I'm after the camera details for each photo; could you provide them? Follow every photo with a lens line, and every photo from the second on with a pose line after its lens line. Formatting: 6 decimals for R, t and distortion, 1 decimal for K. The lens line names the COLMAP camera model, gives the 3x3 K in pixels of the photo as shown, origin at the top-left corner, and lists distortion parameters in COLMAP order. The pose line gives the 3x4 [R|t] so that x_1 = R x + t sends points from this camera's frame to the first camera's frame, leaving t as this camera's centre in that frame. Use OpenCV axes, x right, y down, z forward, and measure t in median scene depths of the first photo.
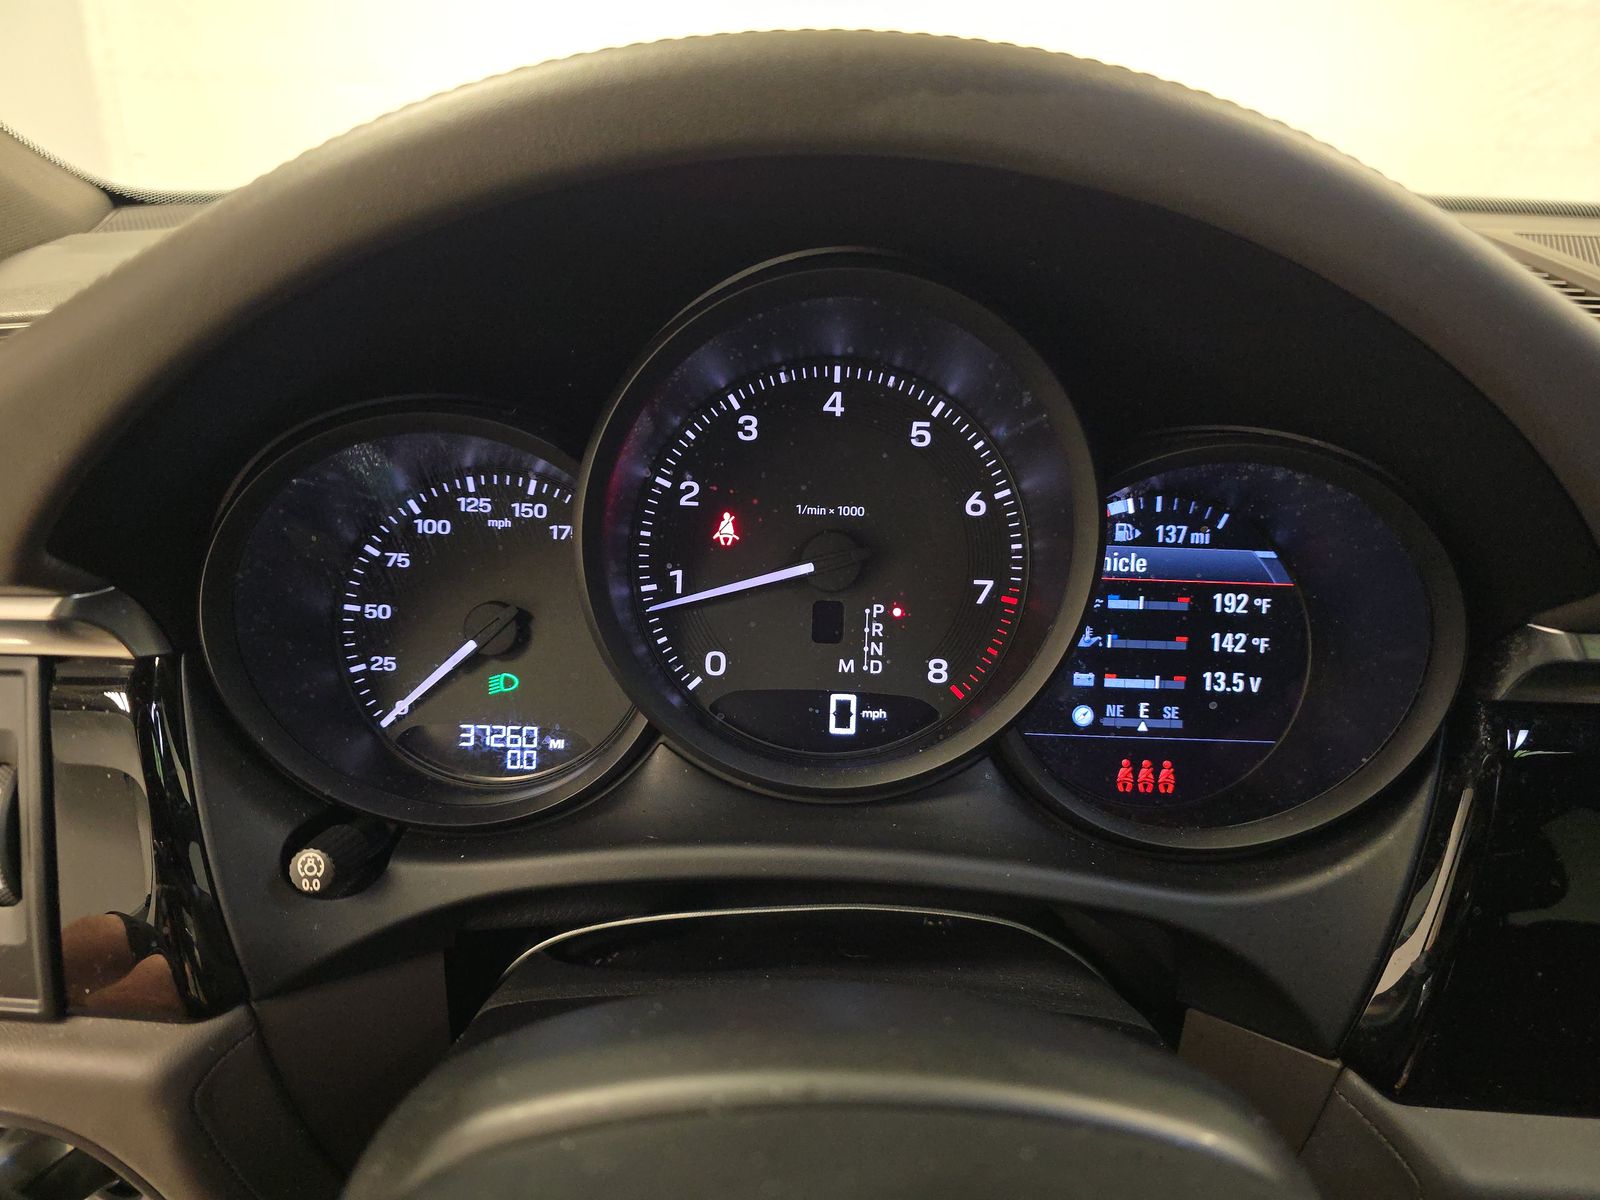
lens RADIAL K [[1154.3, 0, 800.0], [0, 1154.3, 600.0], [0, 0, 1]] dist [0.062849, -0.069851]
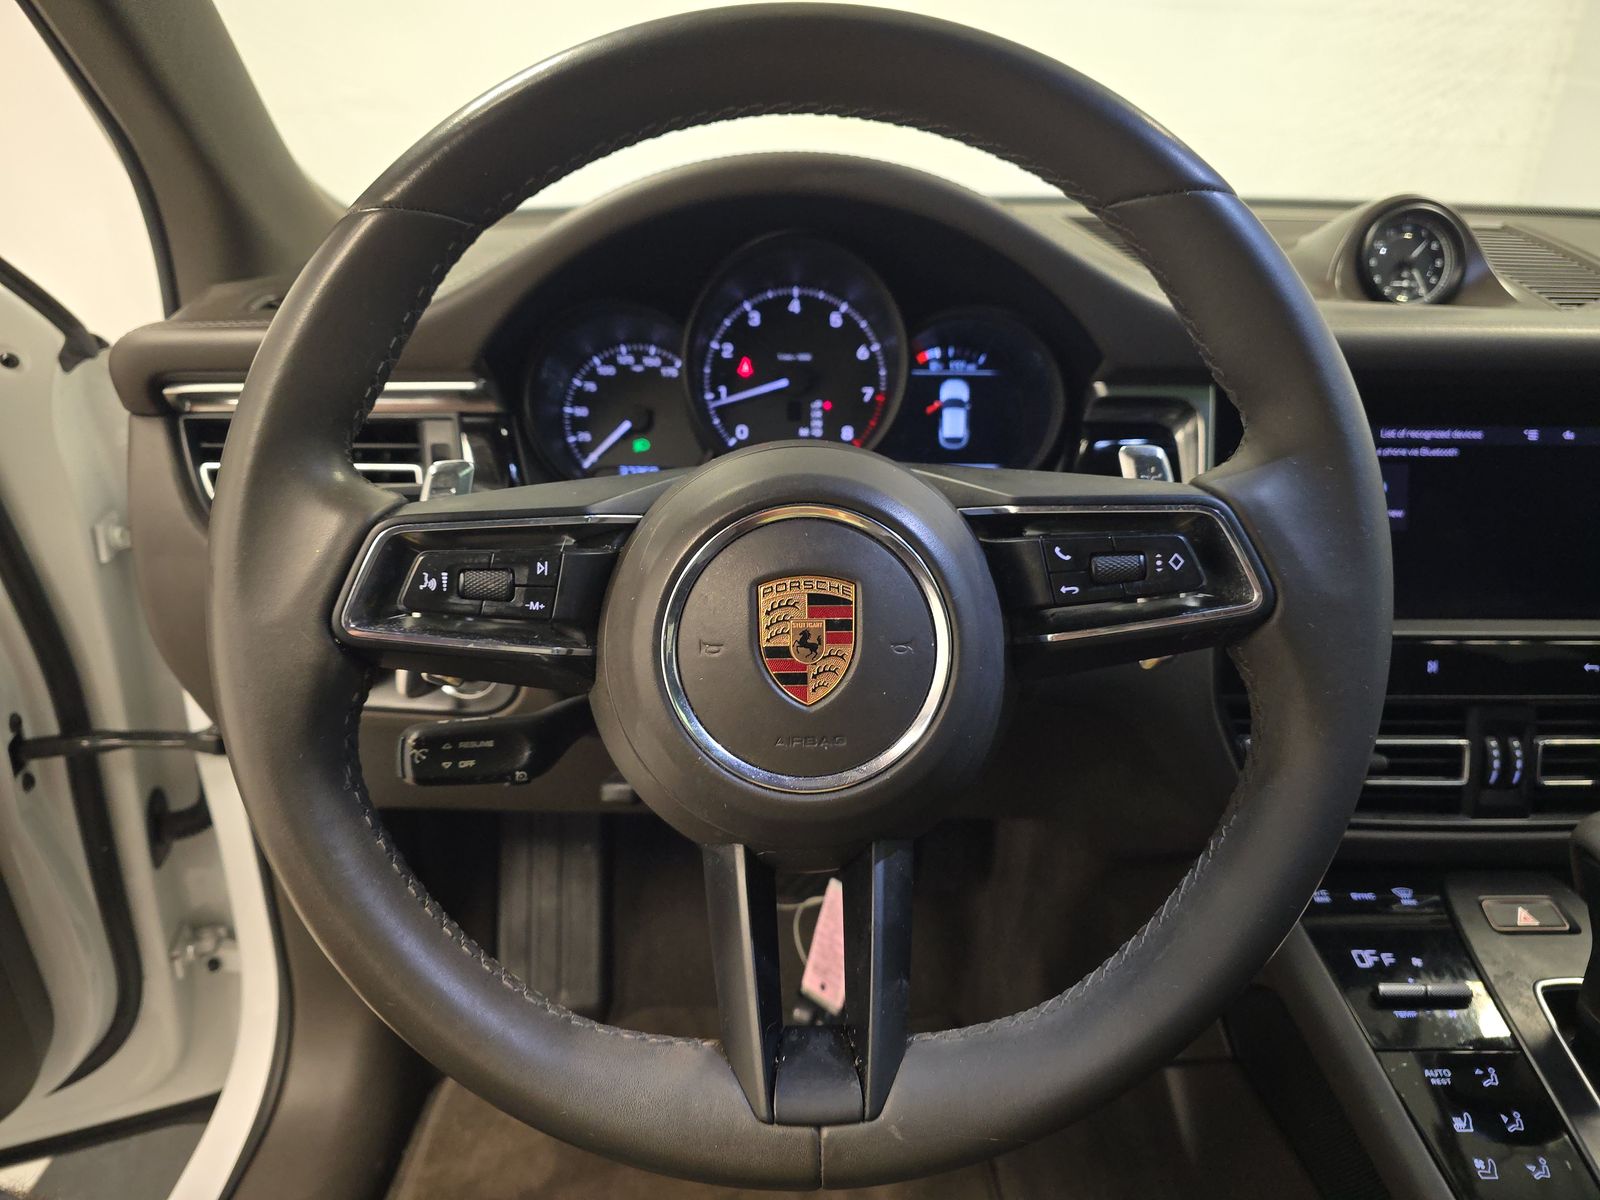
lens RADIAL K [[1154.3, 0, 800.0], [0, 1154.3, 600.0], [0, 0, 1]] dist [0.062849, -0.069851]
pose [[0.999645, -0.026217, 0.004707, 0.014687], [0.026239, 0.999644, -0.004751, 0.368382], [-0.004581, 0.004873, 0.999978, -1.090504]]
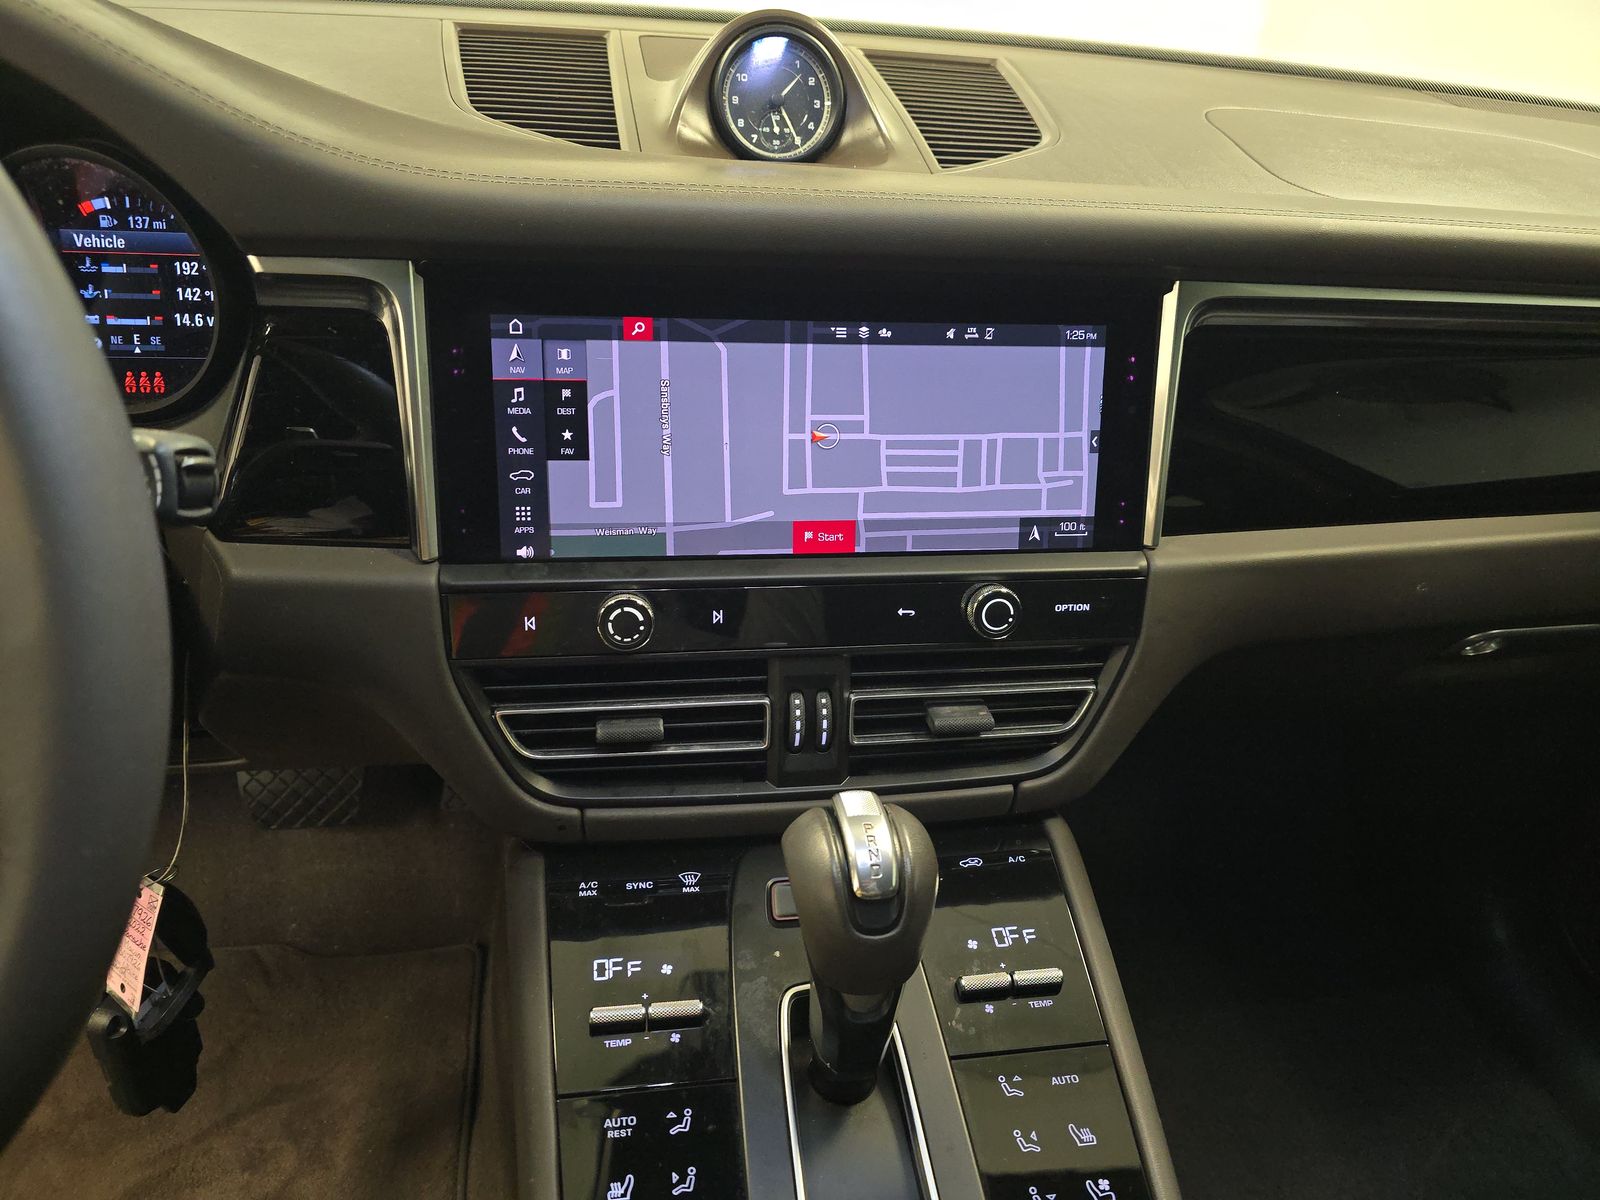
lens RADIAL K [[1154.3, 0, 800.0], [0, 1154.3, 600.0], [0, 0, 1]] dist [0.062849, -0.069851]
pose [[0.988141, -0.053796, 0.143814, 0.945886], [0.033218, 0.989333, 0.141835, 0.251814], [-0.149910, -0.135376, 0.979388, -0.741088]]
